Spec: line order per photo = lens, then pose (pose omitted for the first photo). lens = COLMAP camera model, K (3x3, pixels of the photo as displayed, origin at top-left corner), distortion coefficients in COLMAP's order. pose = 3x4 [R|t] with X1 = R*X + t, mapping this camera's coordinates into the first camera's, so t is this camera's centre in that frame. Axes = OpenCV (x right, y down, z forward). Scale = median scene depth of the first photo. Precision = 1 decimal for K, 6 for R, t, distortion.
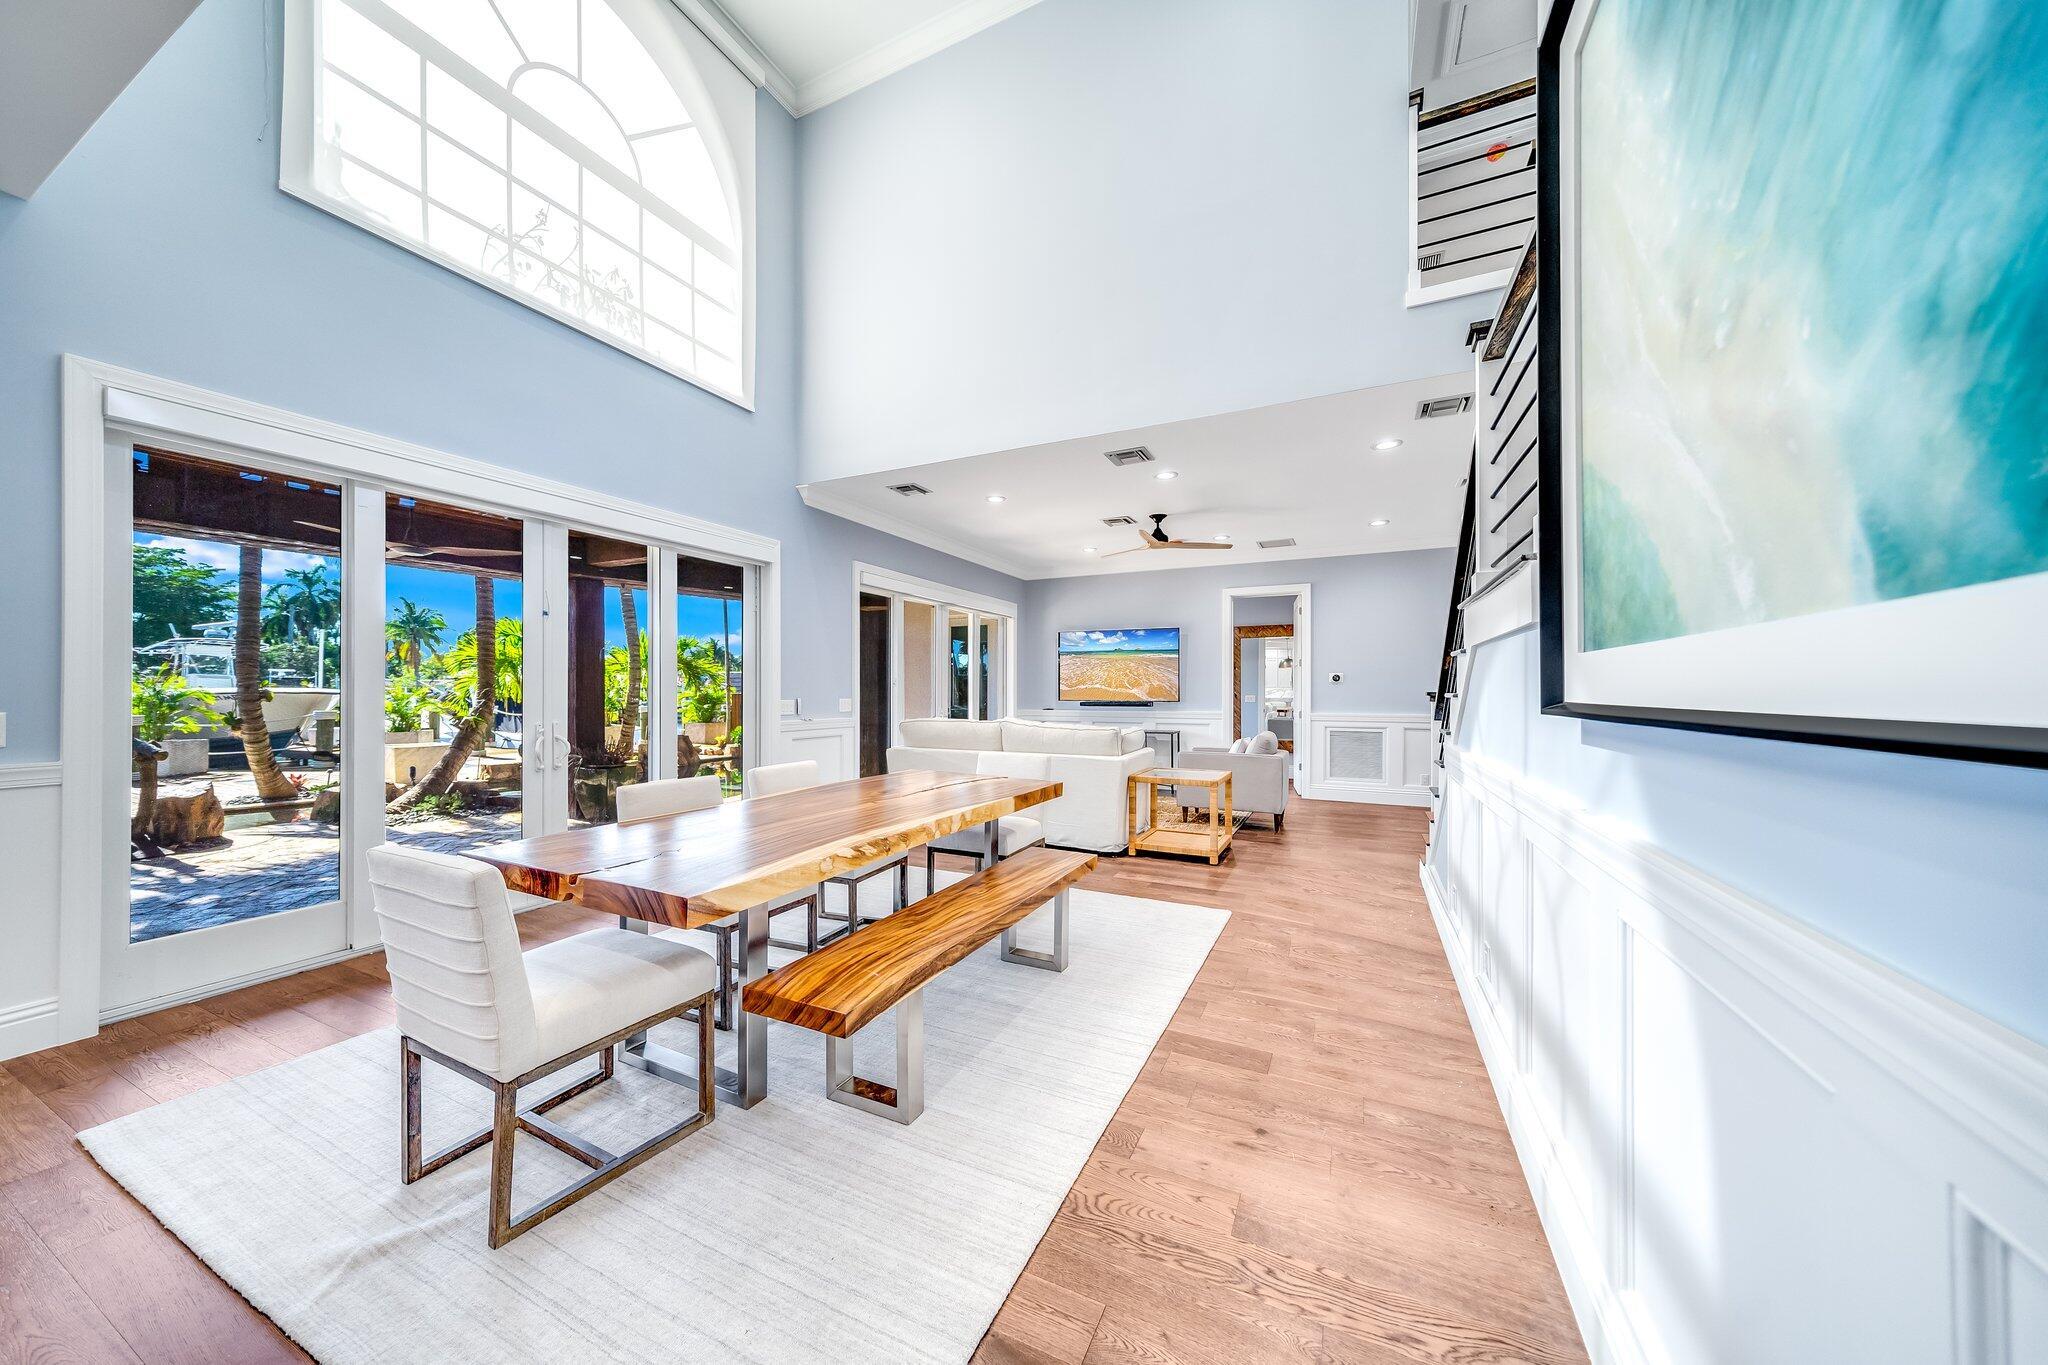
lens RADIAL K [[694.0, 0, 1008.6], [0, 694.0, 694.5], [0, 0, 1]] dist [-0.001456, 0.000055]
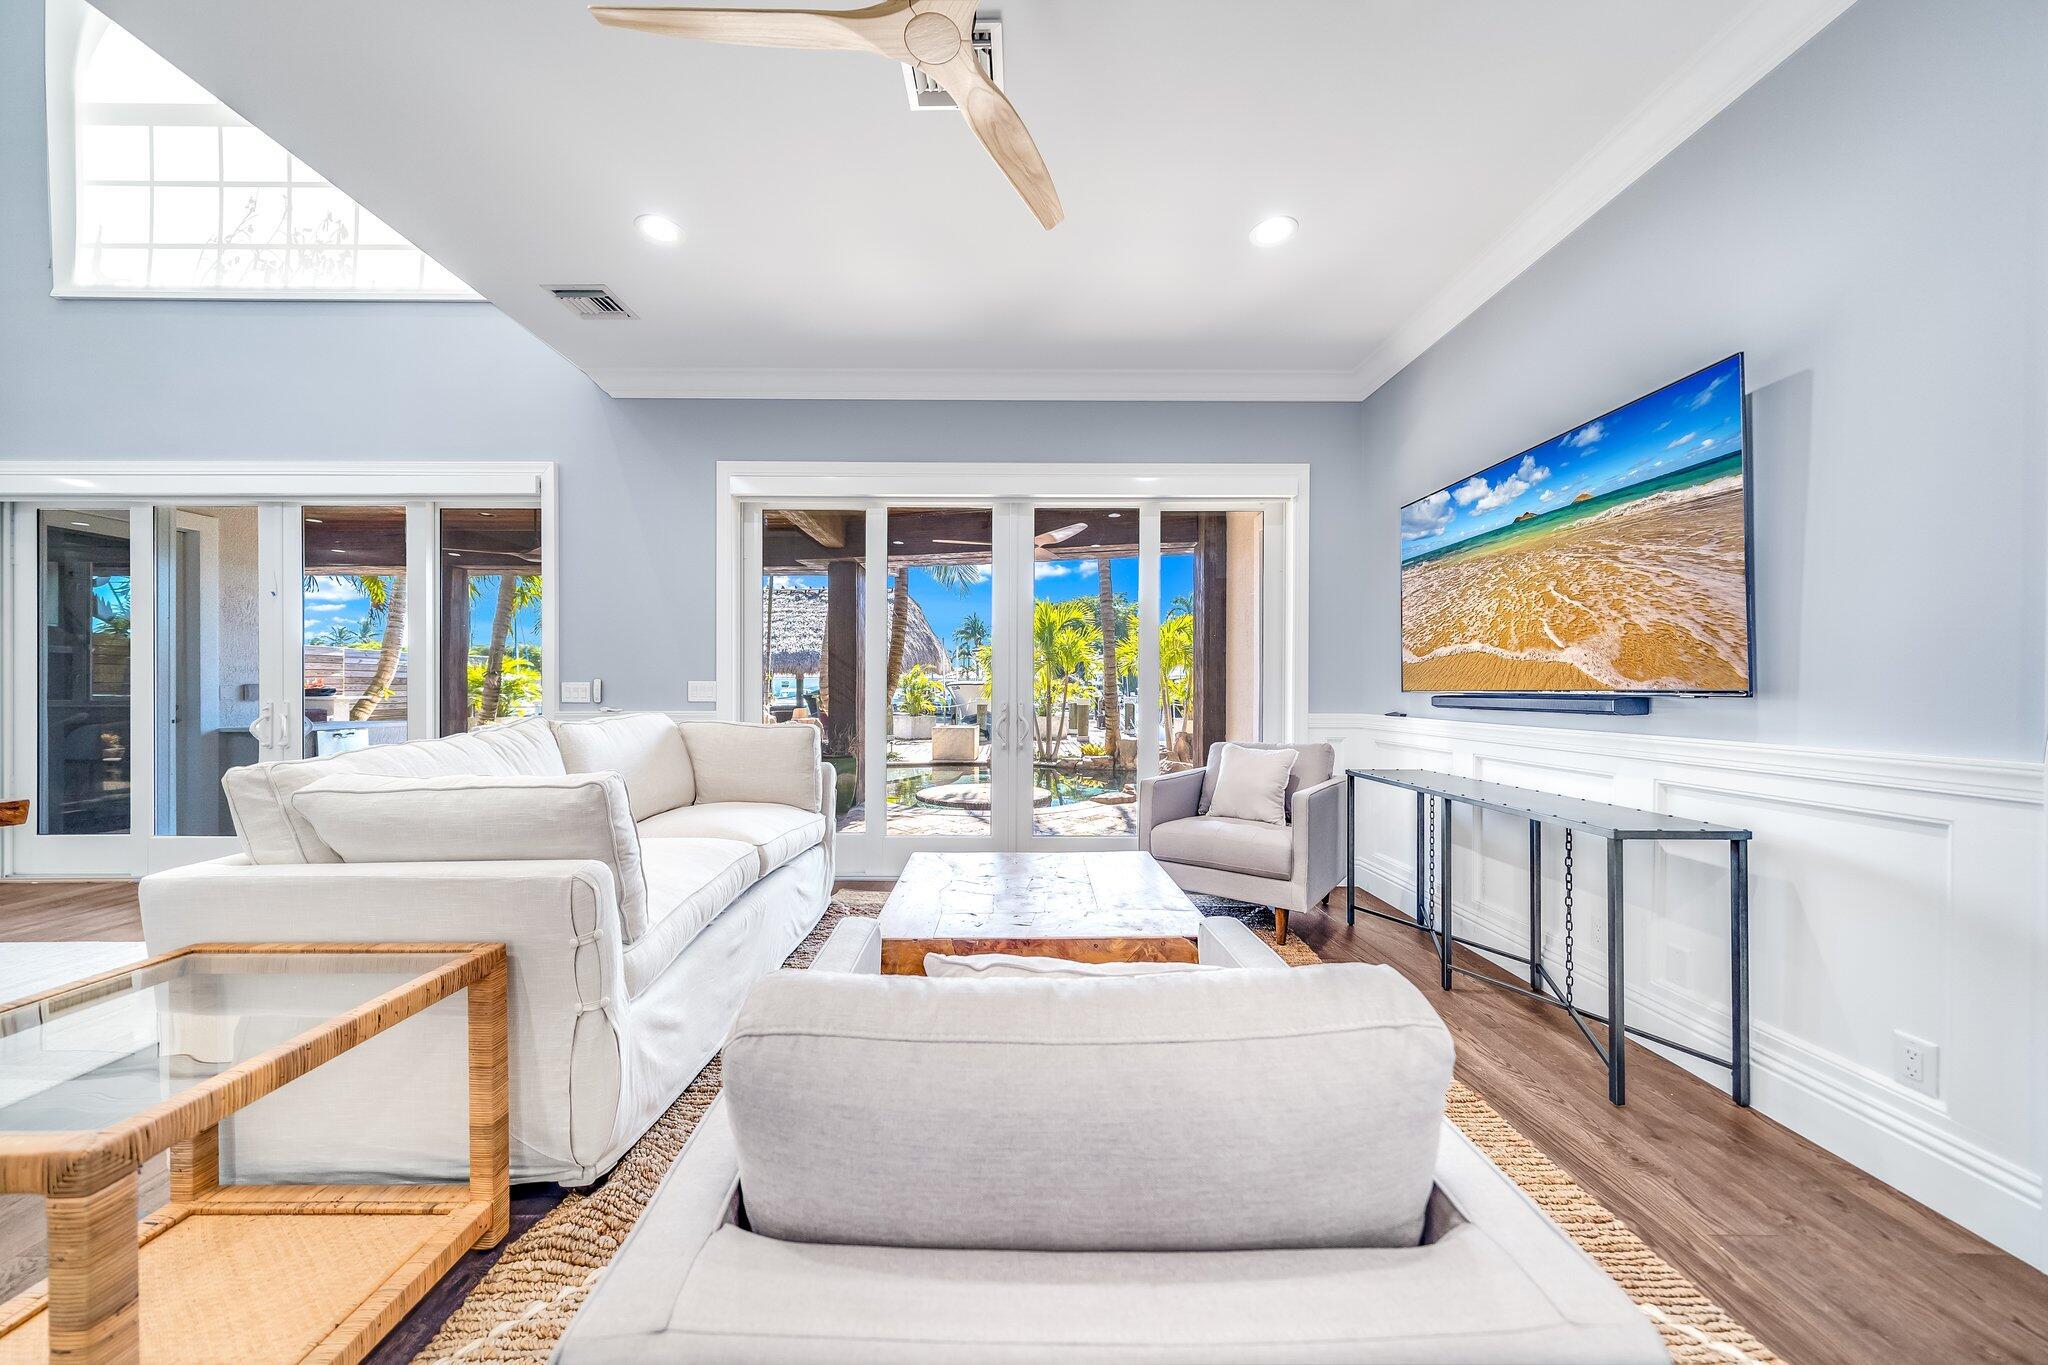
lens RADIAL K [[694.0, 0, 1019.6], [0, 694.0, 684.8], [0, 0, 1]] dist [-0.001456, 0.000055]
pose [[0.449727, -0.004608, -0.893154, 0.329544], [-0.003872, 0.999967, -0.007109, 0.008902], [0.893158, 0.006655, 0.449694, 0.691447]]
